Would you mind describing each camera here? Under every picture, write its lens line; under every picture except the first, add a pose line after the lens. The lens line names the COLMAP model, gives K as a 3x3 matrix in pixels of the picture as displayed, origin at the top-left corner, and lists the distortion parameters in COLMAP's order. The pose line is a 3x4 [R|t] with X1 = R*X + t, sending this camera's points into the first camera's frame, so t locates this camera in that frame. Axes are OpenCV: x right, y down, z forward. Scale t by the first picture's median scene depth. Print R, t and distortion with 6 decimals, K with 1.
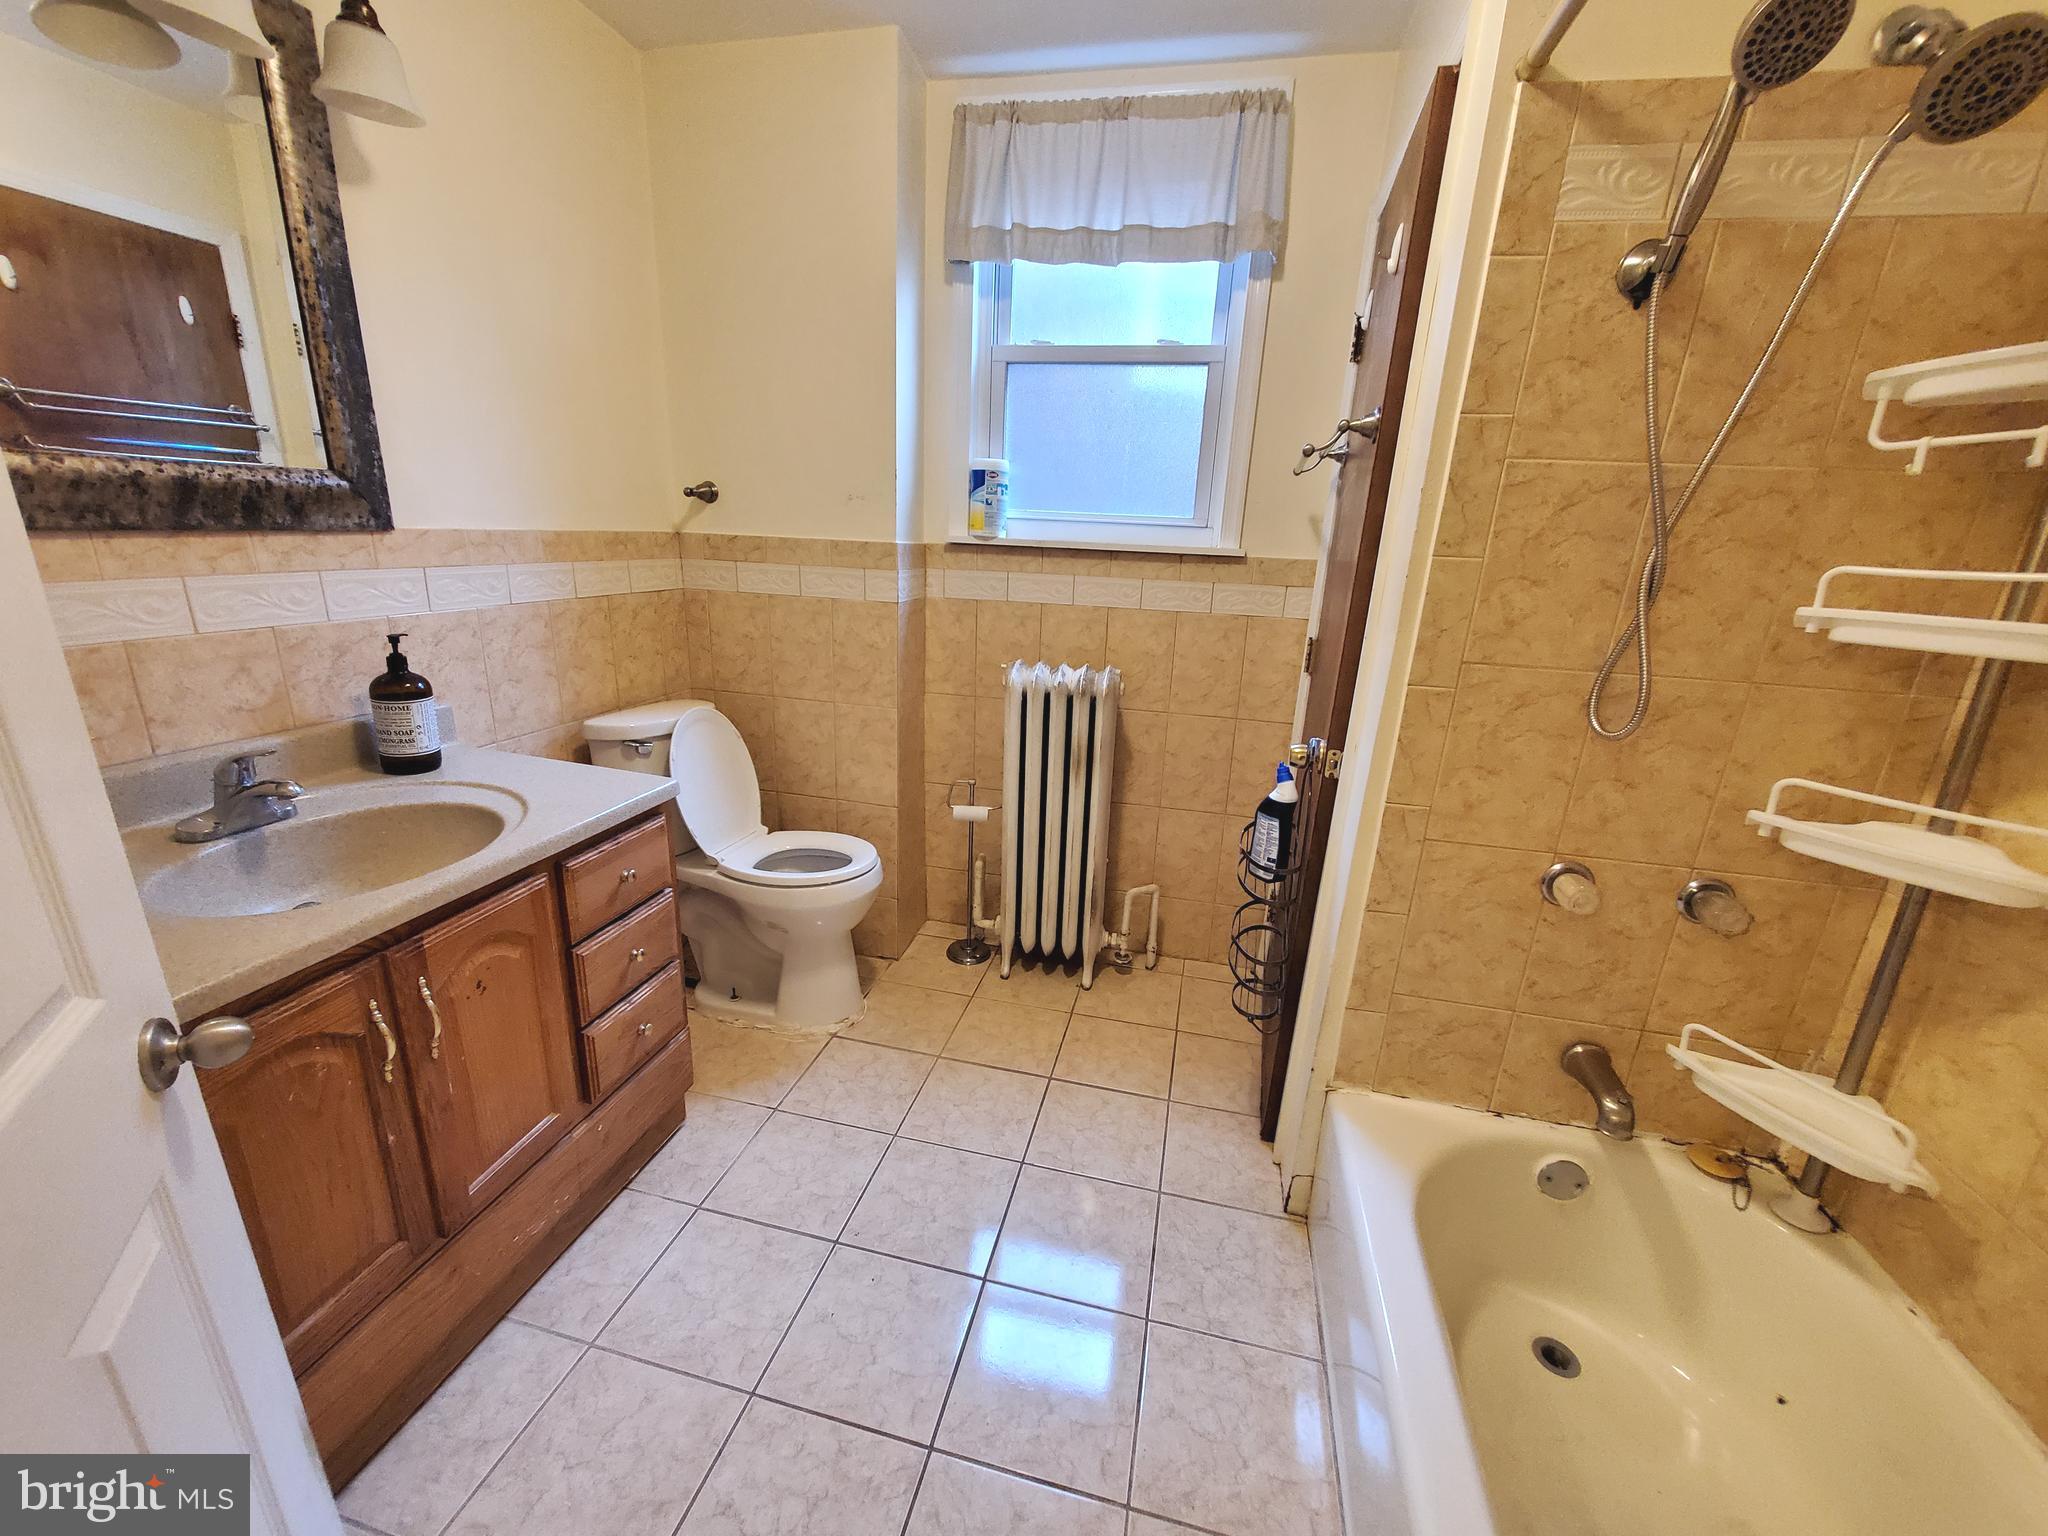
lens RADIAL K [[827.4, 0, 1024.0], [0, 827.4, 768.0], [0, 0, 1]] dist [-0.001698, -0.001277]
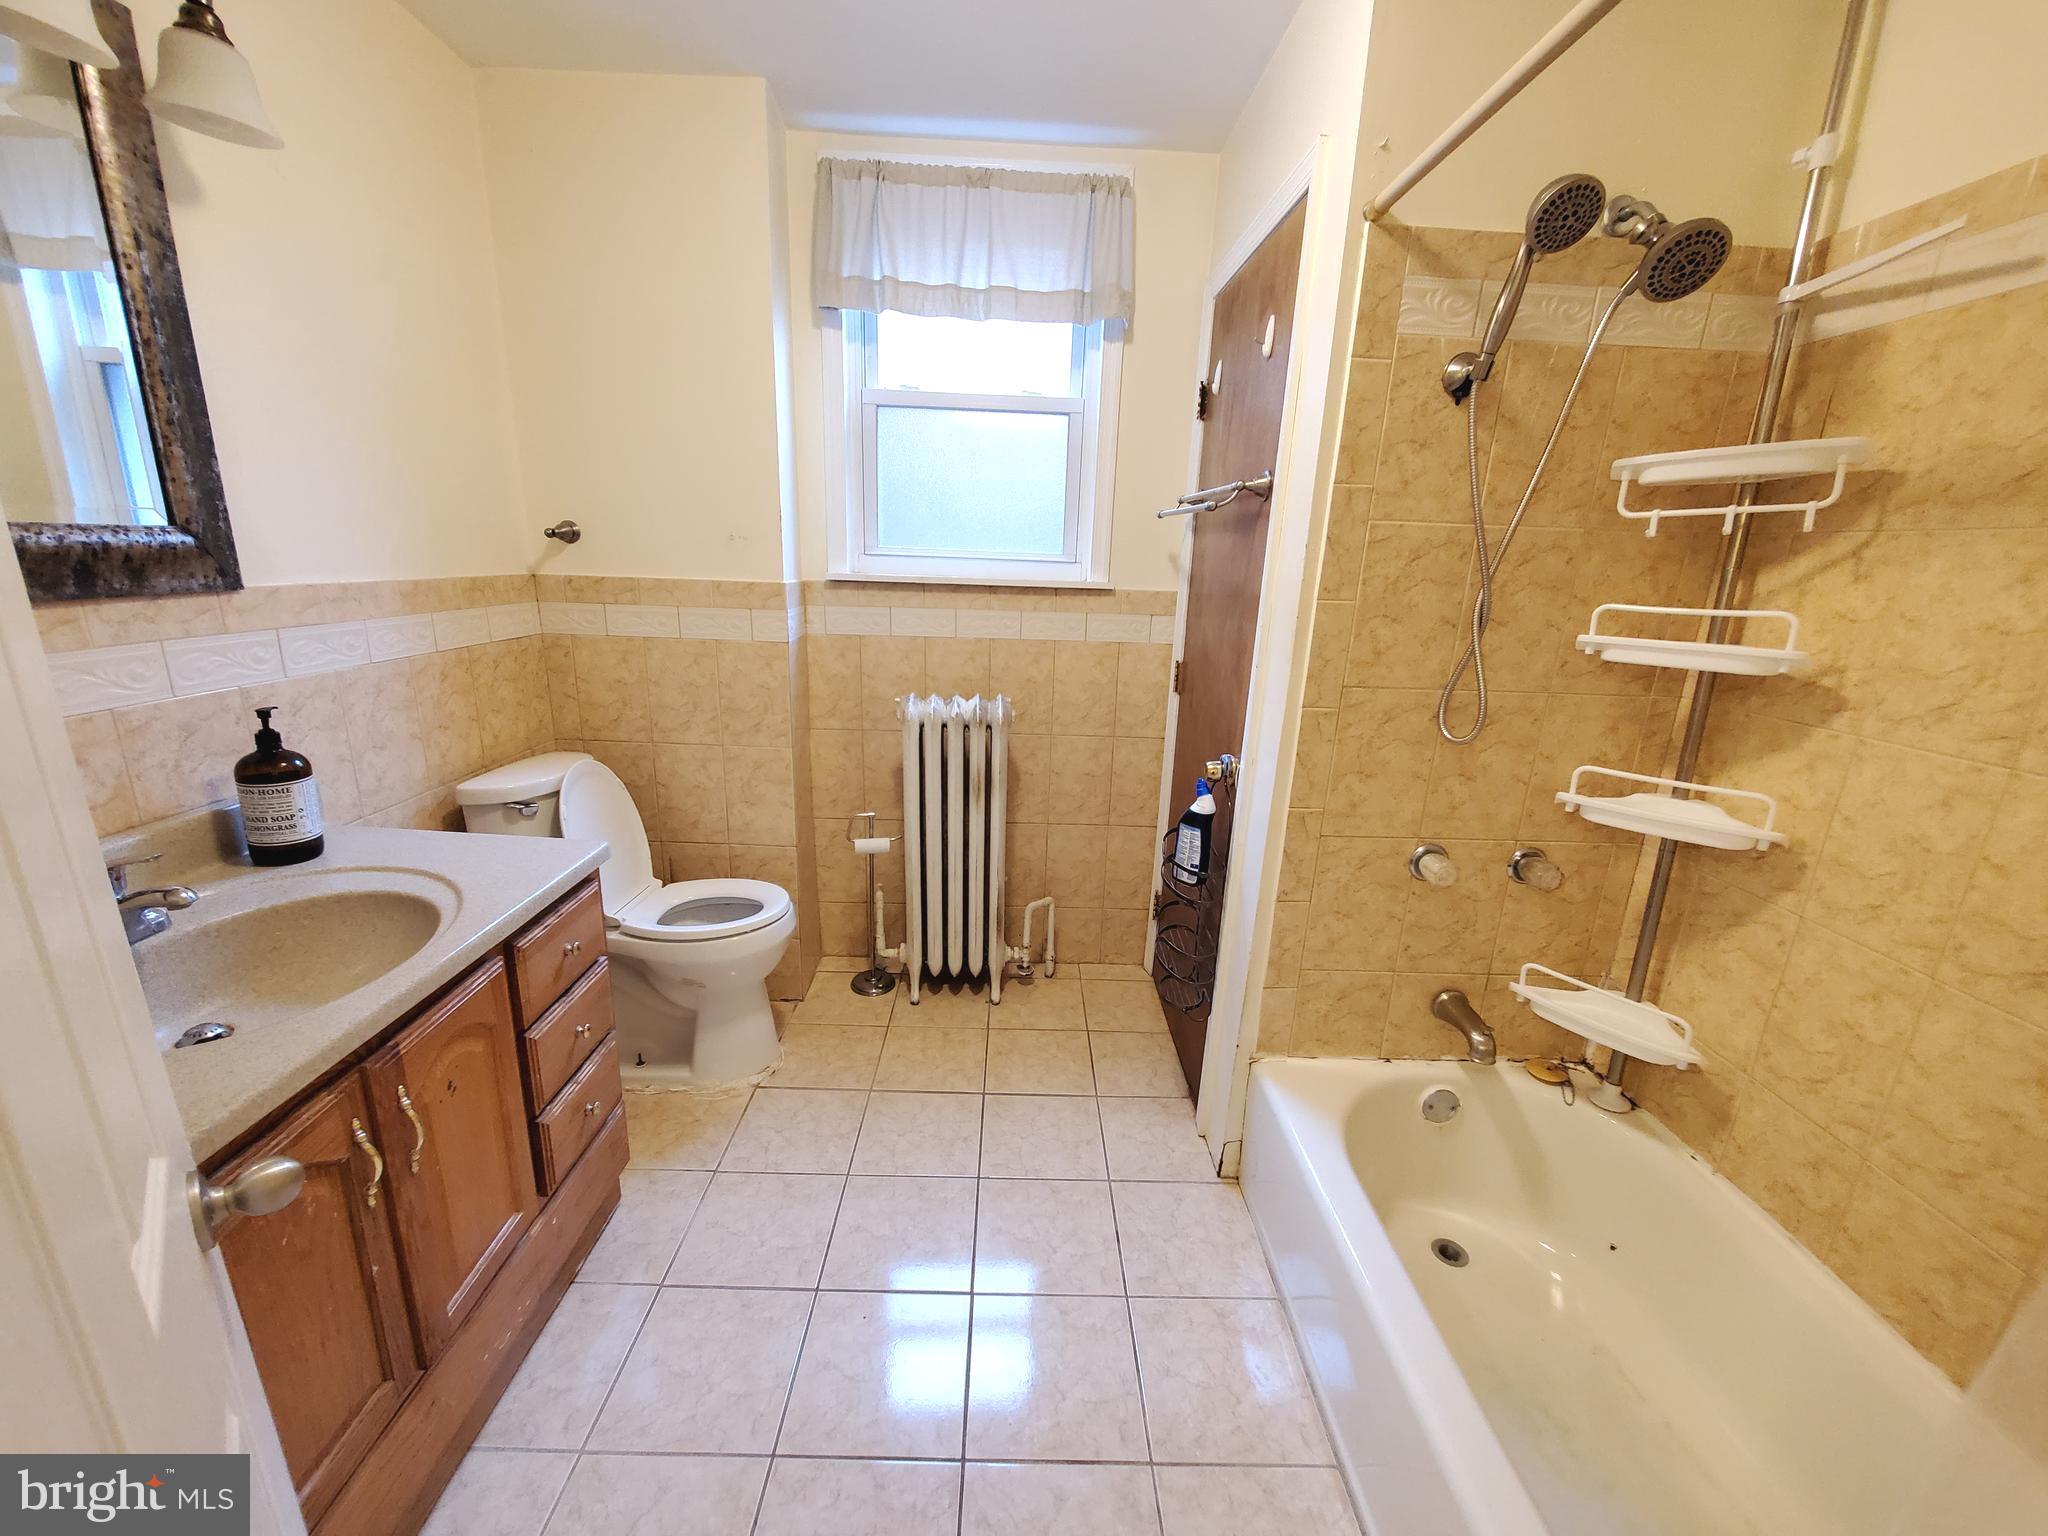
lens RADIAL K [[825.3, 0, 1028.4], [0, 825.3, 766.0], [0, 0, 1]] dist [-0.000493, -0.001944]
pose [[0.969589, -0.069758, 0.234588, -0.192680], [0.073983, 0.997217, -0.009247, -0.033924], [-0.233290, 0.026322, 0.972051, -0.051586]]
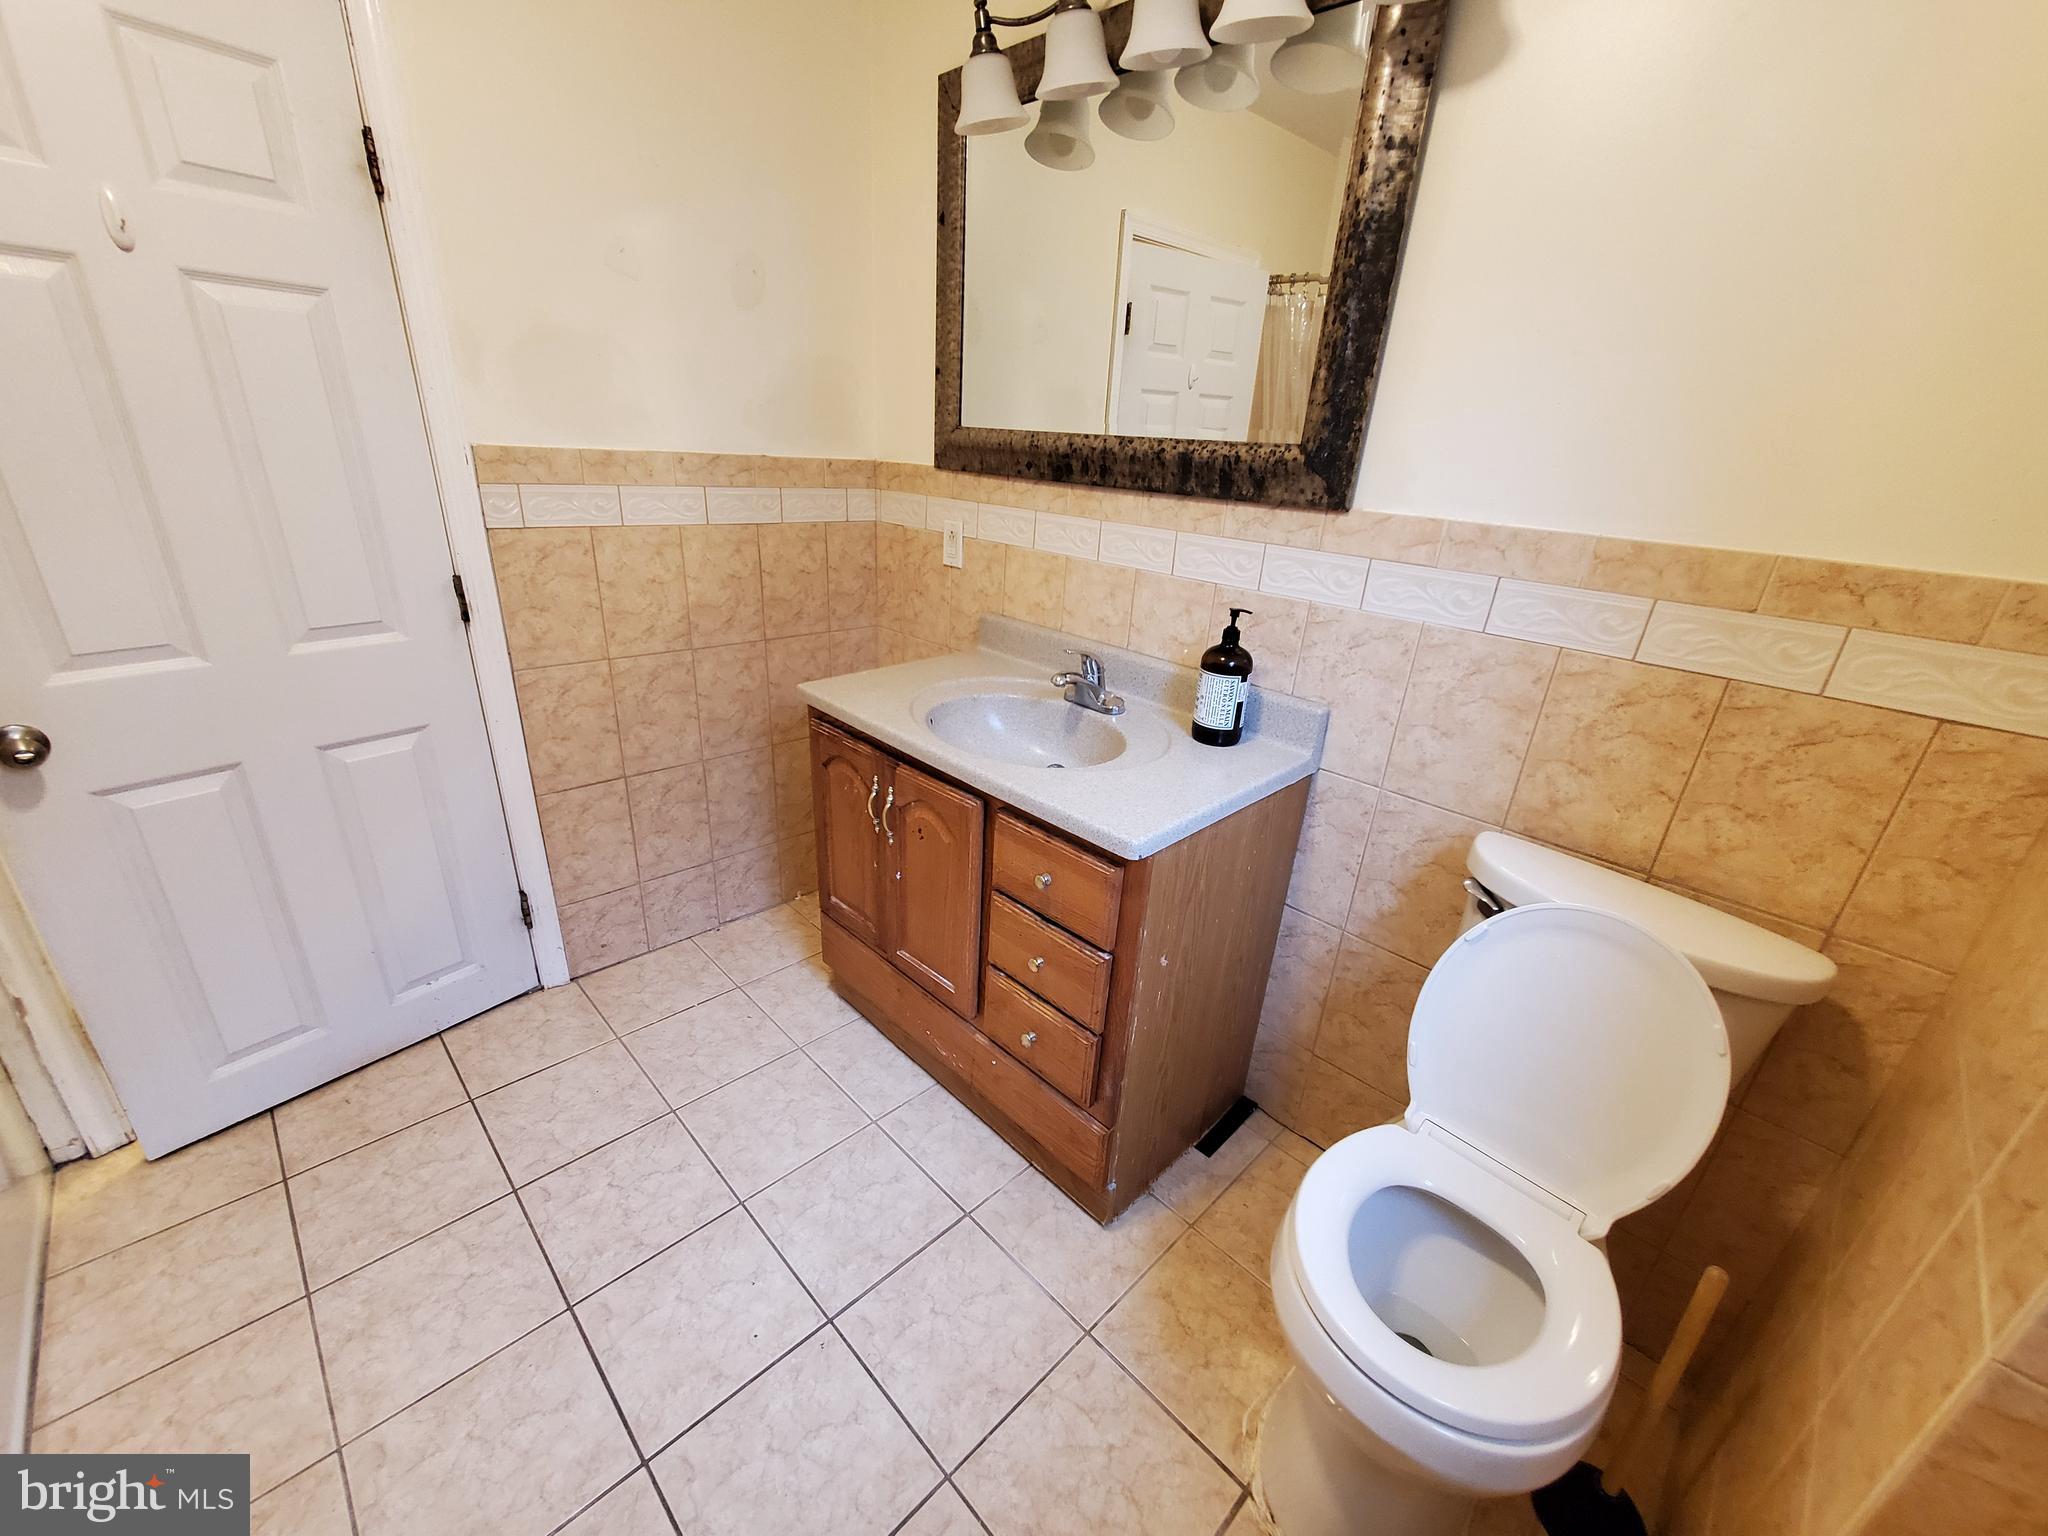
lens RADIAL K [[811.5, 0, 1024.0], [0, 811.5, 775.5], [0, 0, 1]] dist [-0.000372, -0.000260]
pose [[-0.521000, 0.253821, -0.814944, 0.238639], [-0.318323, 0.828104, 0.461426, -0.392829], [0.791978, 0.499818, -0.350645, 1.335937]]
